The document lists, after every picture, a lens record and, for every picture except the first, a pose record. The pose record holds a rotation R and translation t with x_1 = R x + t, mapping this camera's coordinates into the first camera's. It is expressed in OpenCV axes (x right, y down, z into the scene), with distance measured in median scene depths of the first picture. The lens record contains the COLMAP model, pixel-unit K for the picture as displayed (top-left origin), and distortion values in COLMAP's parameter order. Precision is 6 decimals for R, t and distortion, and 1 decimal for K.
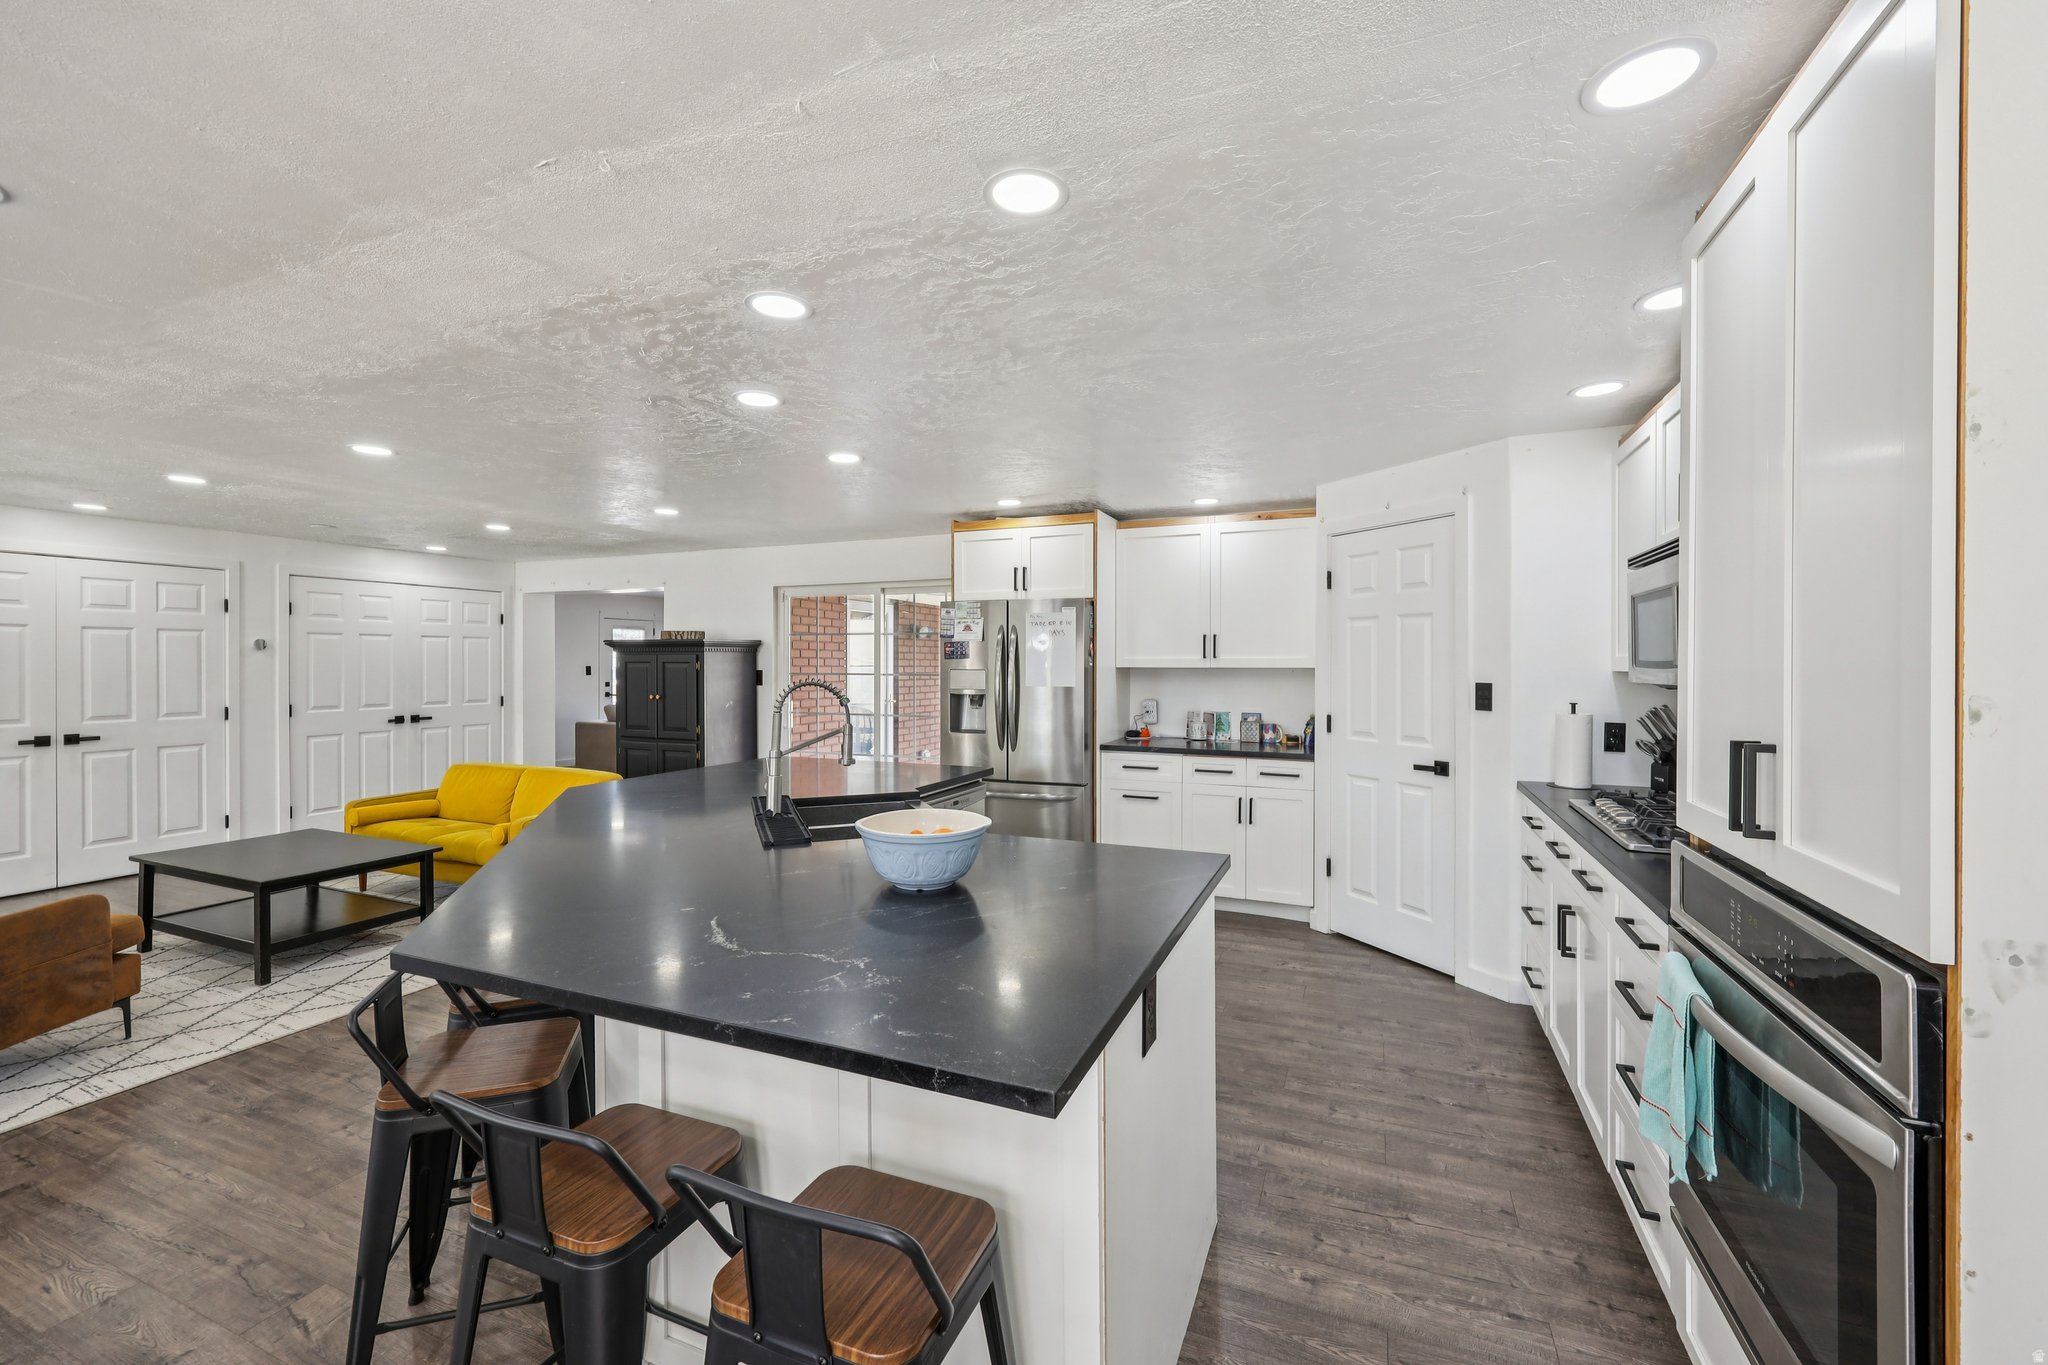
lens RADIAL K [[820.3, 0, 1027.3], [0, 820.3, 673.8], [0, 0, 1]] dist [0.001153, 0.000337]
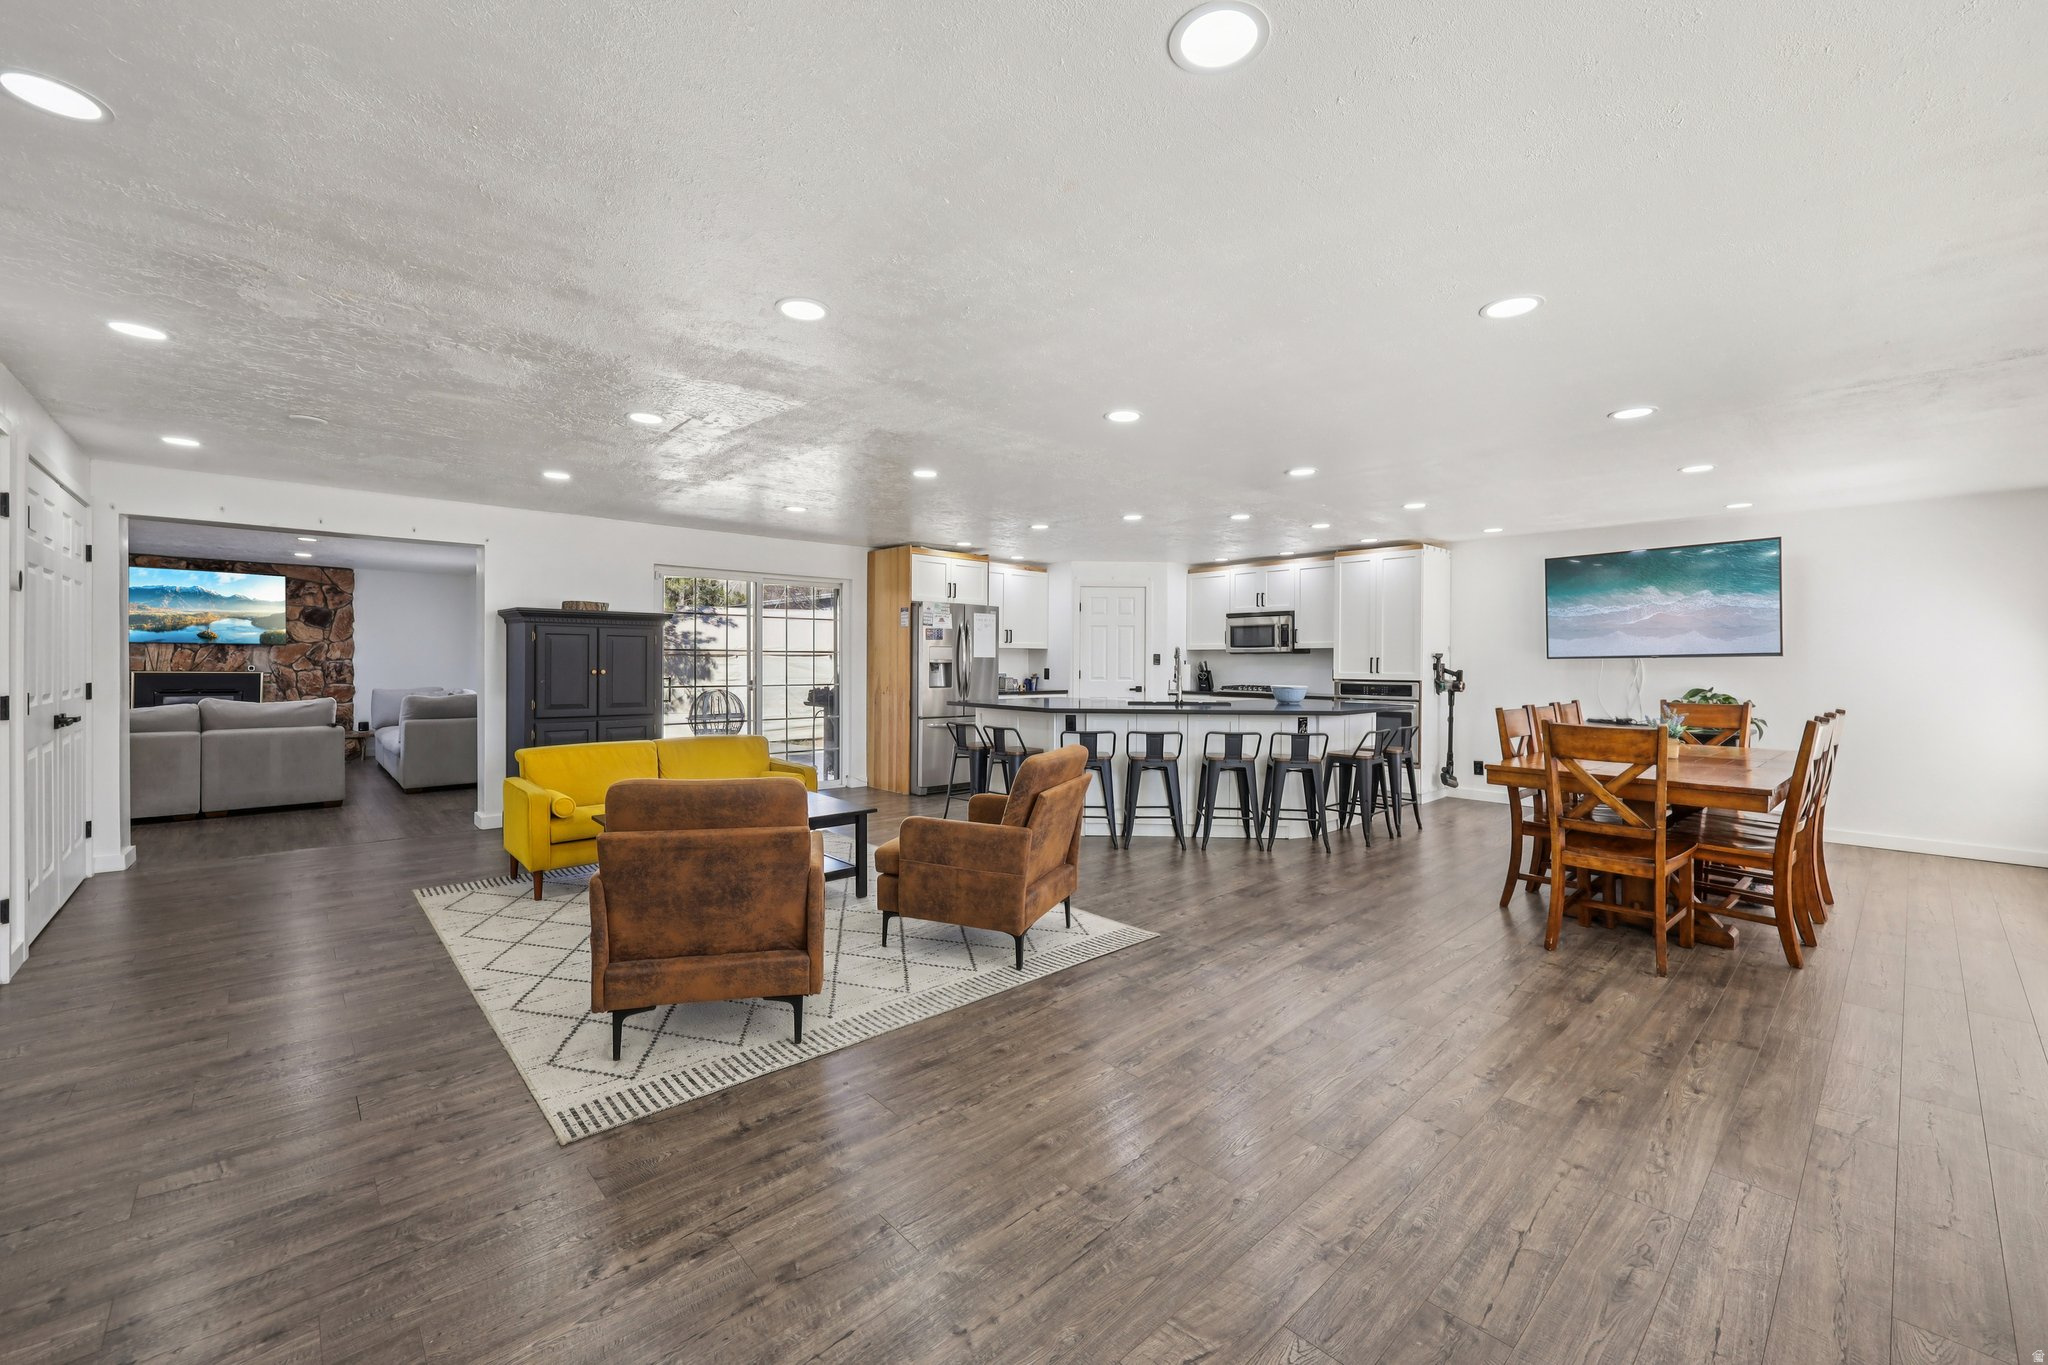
lens RADIAL K [[820.3, 0, 1031.4], [0, 820.3, 664.2], [0, 0, 1]] dist [0.001153, 0.000337]
pose [[0.410002, -0.002169, 0.912082, -1.411201], [0.006858, 0.999976, -0.000705, 0.029915], [-0.912059, 0.006544, 0.410007, 0.209756]]
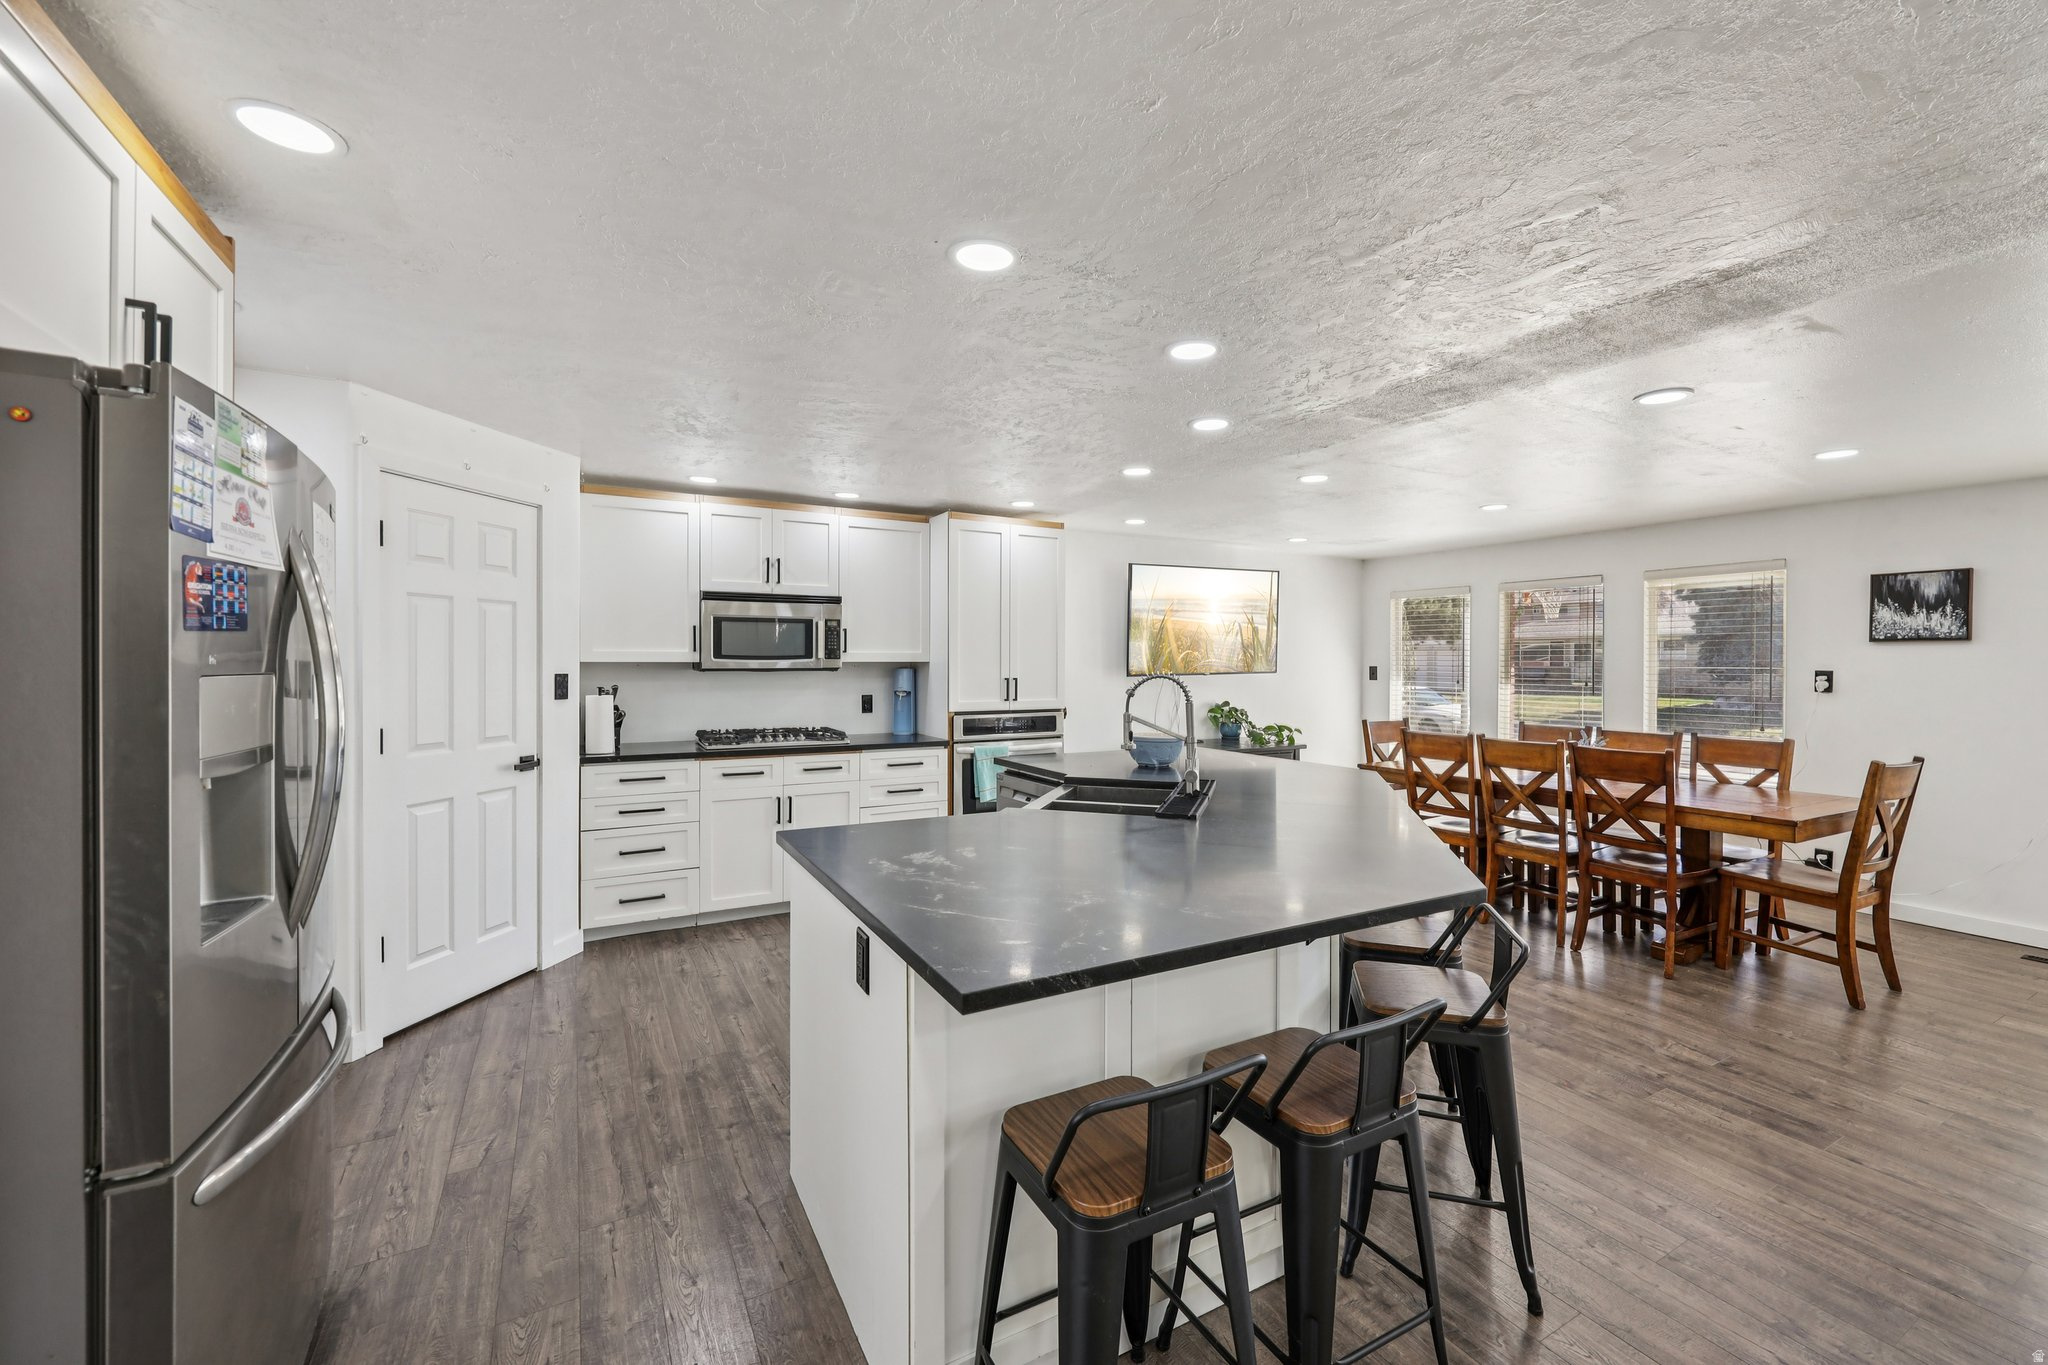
lens RADIAL K [[820.3, 0, 1022.6], [0, 820.3, 678.3], [0, 0, 1]] dist [0.001153, 0.000337]
pose [[-0.789241, -0.018462, 0.613806, -0.418587], [0.002407, 0.999447, 0.033156, -0.012662], [-0.614079, 0.027646, -0.788760, 1.054680]]
